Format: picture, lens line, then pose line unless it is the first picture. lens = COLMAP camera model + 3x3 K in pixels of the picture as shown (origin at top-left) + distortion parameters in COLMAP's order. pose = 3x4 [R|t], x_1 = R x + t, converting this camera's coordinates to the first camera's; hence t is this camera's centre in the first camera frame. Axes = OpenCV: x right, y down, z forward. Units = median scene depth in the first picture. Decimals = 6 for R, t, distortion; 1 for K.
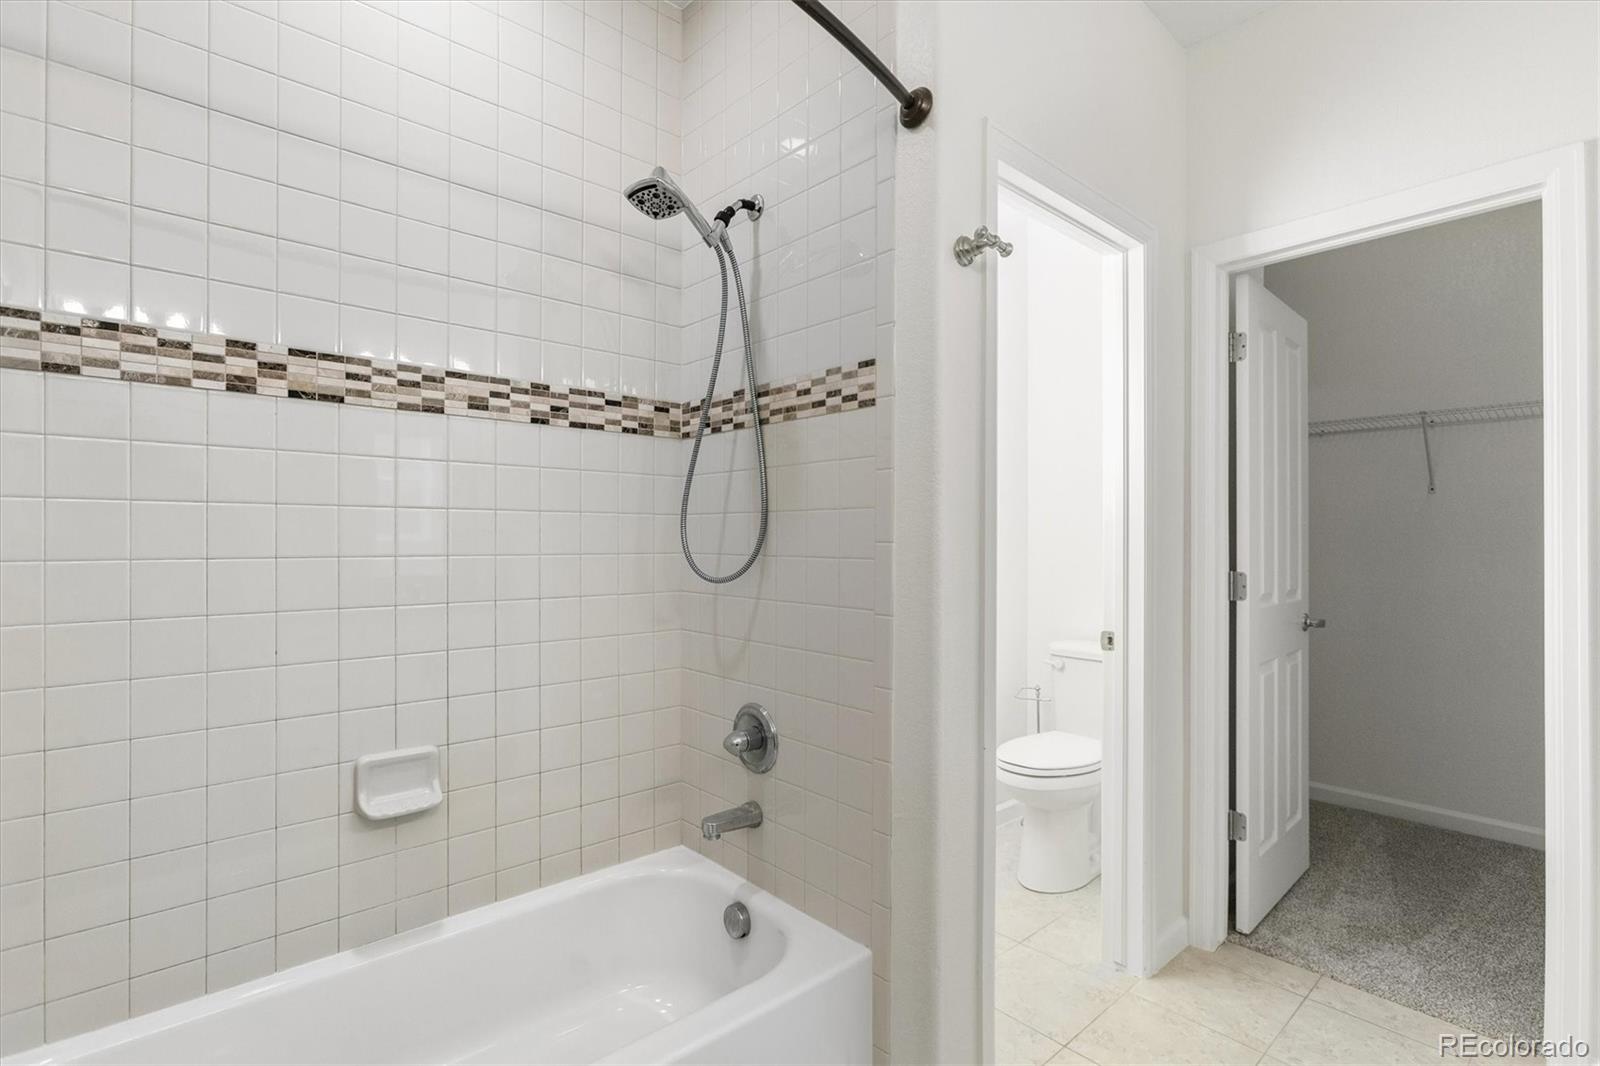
lens RADIAL K [[741.9, 0, 788.2], [0, 741.9, 539.6], [0, 0, 1]] dist [-0.009587, 0.000736]
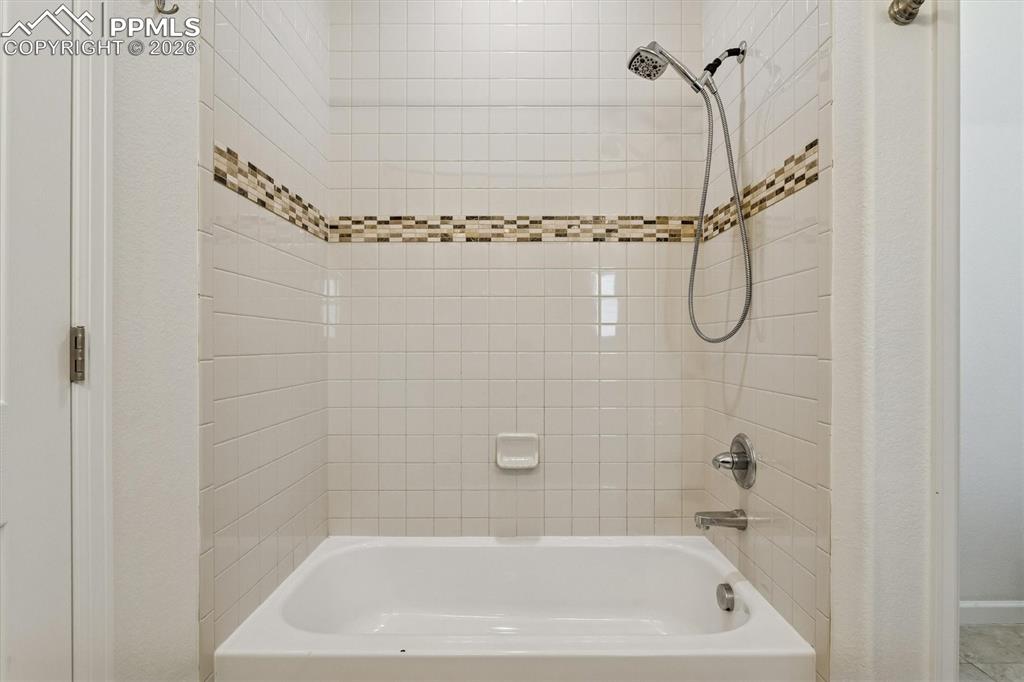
lens RADIAL K [[487.8, 0, 516.7], [0, 487.8, 342.0], [0, 0, 1]] dist [-0.003999, 0.000369]
pose [[0.760086, -0.003924, -0.649811, 0.220484], [0.002149, 0.999991, -0.003524, 0.065275], [0.649819, 0.001282, 0.760088, 0.101649]]
